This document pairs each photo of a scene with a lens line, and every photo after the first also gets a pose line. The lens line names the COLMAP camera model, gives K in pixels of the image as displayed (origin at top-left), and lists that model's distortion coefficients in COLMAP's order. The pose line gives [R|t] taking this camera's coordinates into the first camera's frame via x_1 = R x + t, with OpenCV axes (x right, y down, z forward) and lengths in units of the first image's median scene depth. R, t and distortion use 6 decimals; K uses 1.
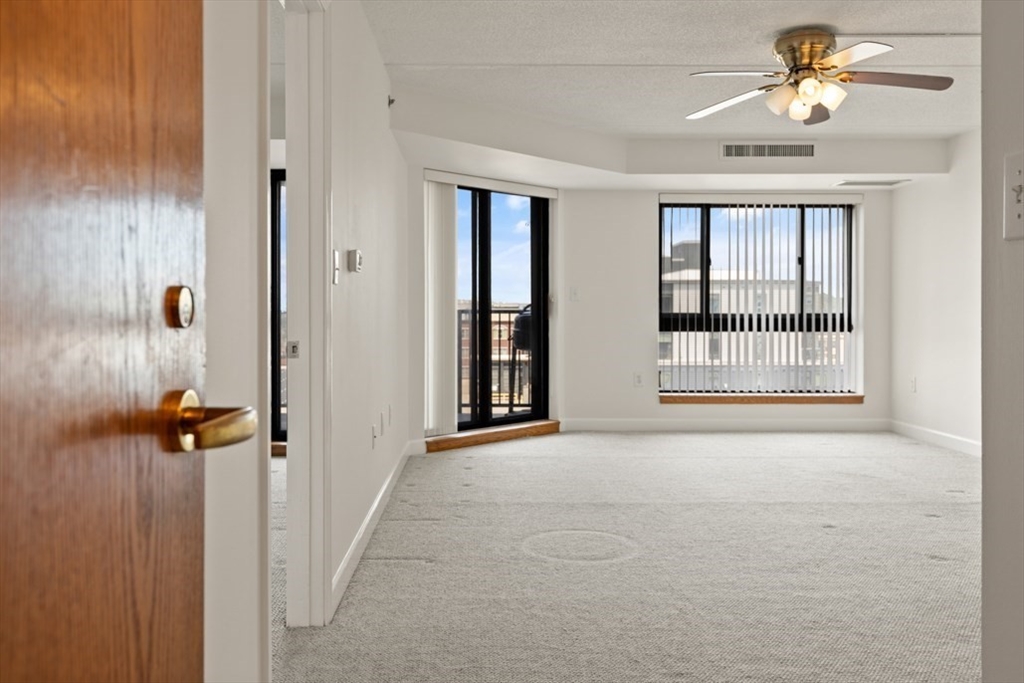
lens RADIAL K [[862.8, 0, 483.6], [0, 862.8, 318.4], [0, 0, 1]] dist [-0.000332, 0.001737]
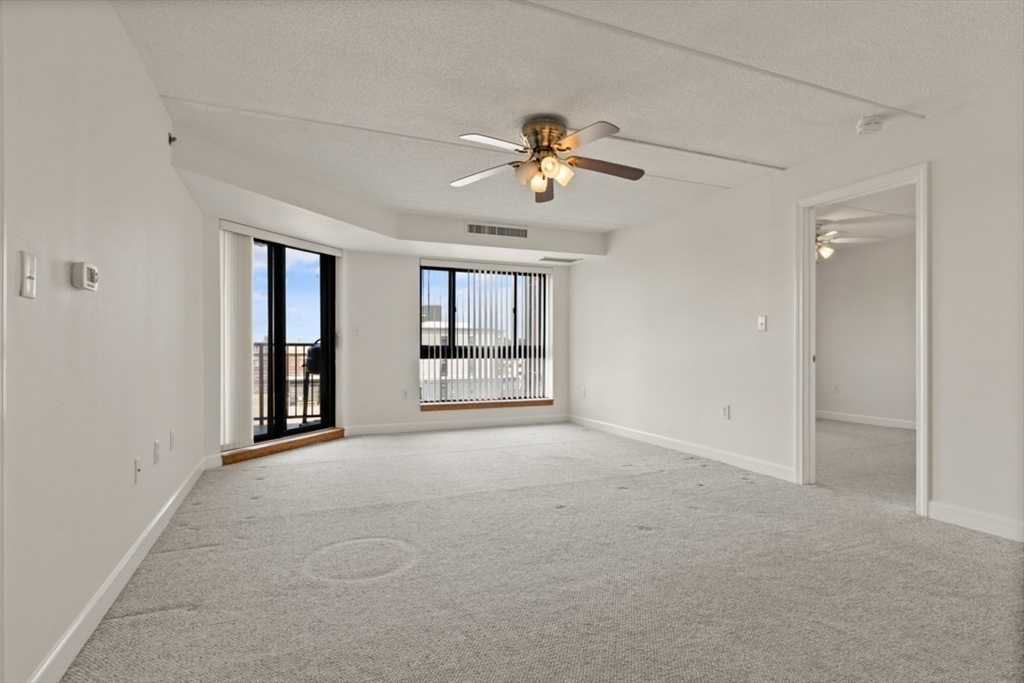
lens RADIAL K [[528.6, 0, 520.6], [0, 528.6, 349.2], [0, 0, 1]] dist [0.001617, -0.000246]
pose [[0.918355, -0.001330, 0.395756, 0.020282], [0.003130, 0.999987, -0.003902, 0.004297], [-0.395746, 0.004823, 0.918348, 0.192274]]
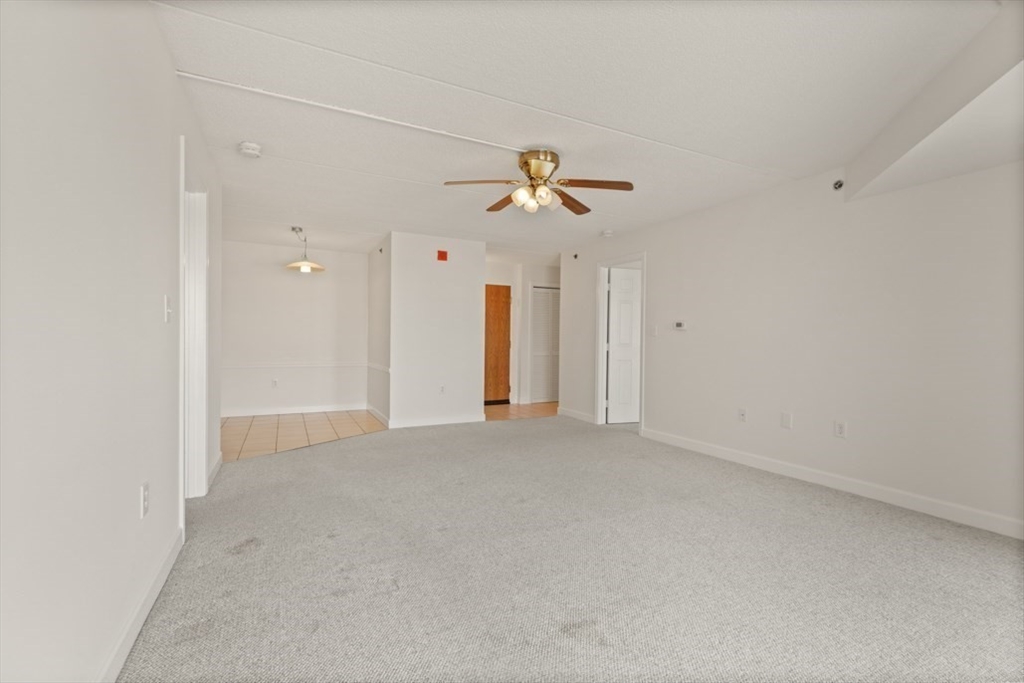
lens RADIAL K [[456.6, 0, 512.0], [0, 456.6, 341.5], [0, 0, 1]] dist [0.002894, 0.000168]
pose [[-0.899302, -0.009137, -0.437232, 0.482891], [-0.014559, 0.999853, 0.009051, -0.013194], [0.437085, 0.014505, -0.899303, 1.083608]]
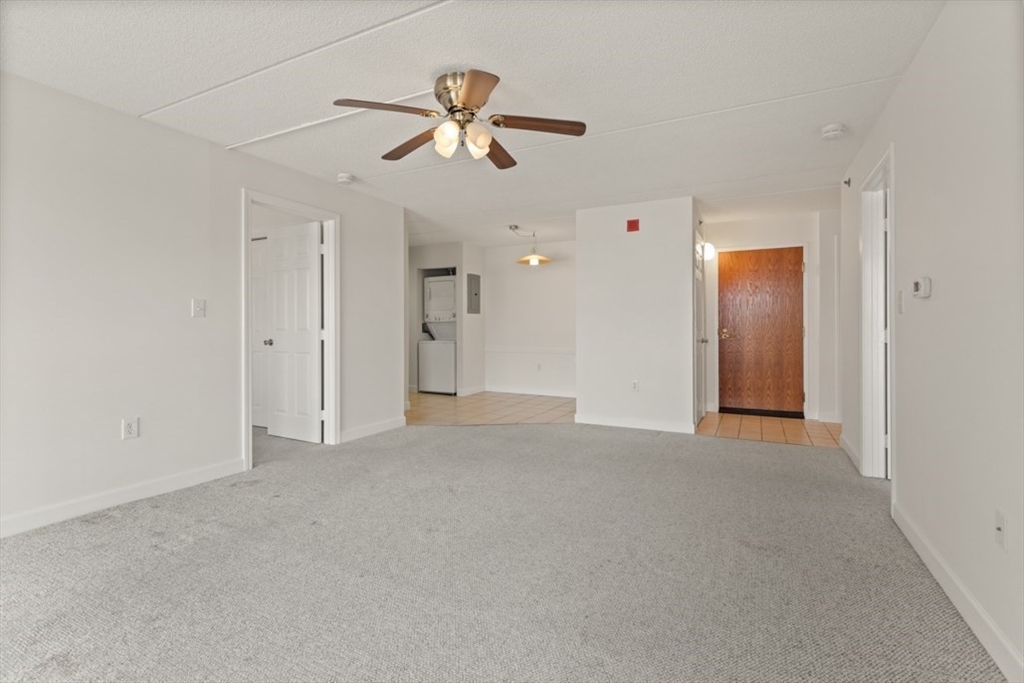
lens RADIAL K [[456.6, 0, 524.7], [0, 456.6, 323.6], [0, 0, 1]] dist [0.003524, 0.000220]
pose [[-0.890512, 0.002887, 0.454950, 0.022700], [0.003933, 0.999991, 0.001352, -0.012572], [-0.454942, 0.002993, -0.890516, 0.960623]]
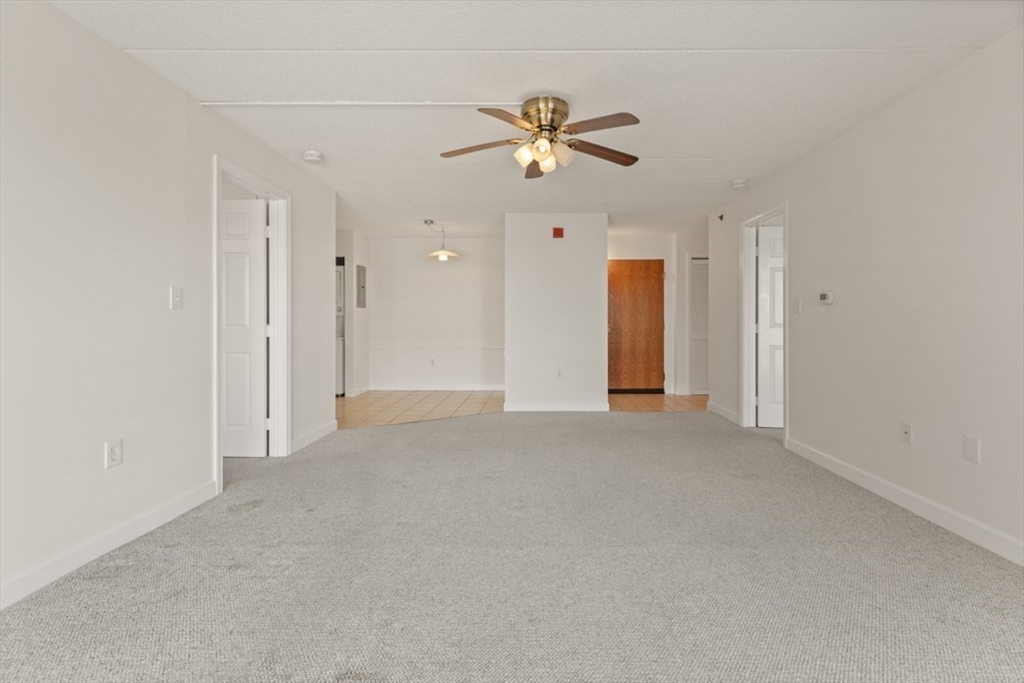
lens RADIAL K [[462.0, 0, 528.5], [0, 462.0, 318.6], [0, 0, 1]] dist [0.002165, 0.000039]
pose [[-0.999772, -0.000251, 0.021338, 0.246799], [-0.000223, 0.999999, 0.001284, -0.012905], [-0.021338, 0.001279, -0.999771, 1.076464]]
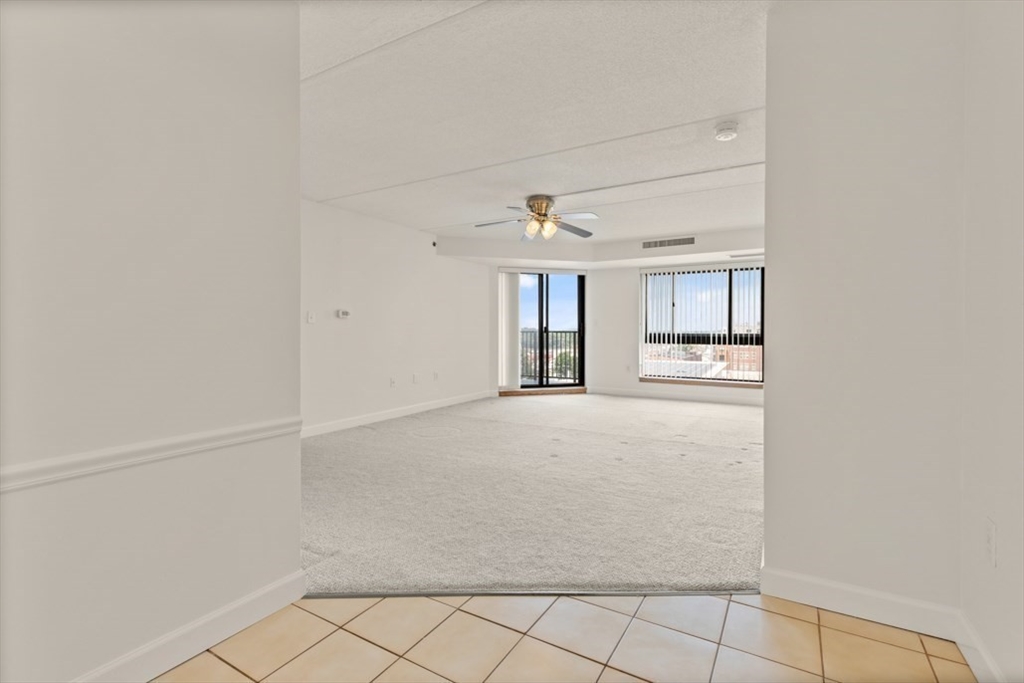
lens RADIAL K [[460.6, 0, 522.2], [0, 460.6, 332.1], [0, 0, 1]] dist [0.002379, 0.000101]
pose [[0.861972, 0.002633, -0.506949, 0.576797], [-0.005009, 0.999982, -0.003324, -0.004612], [0.506931, 0.005405, 0.861970, 0.020531]]
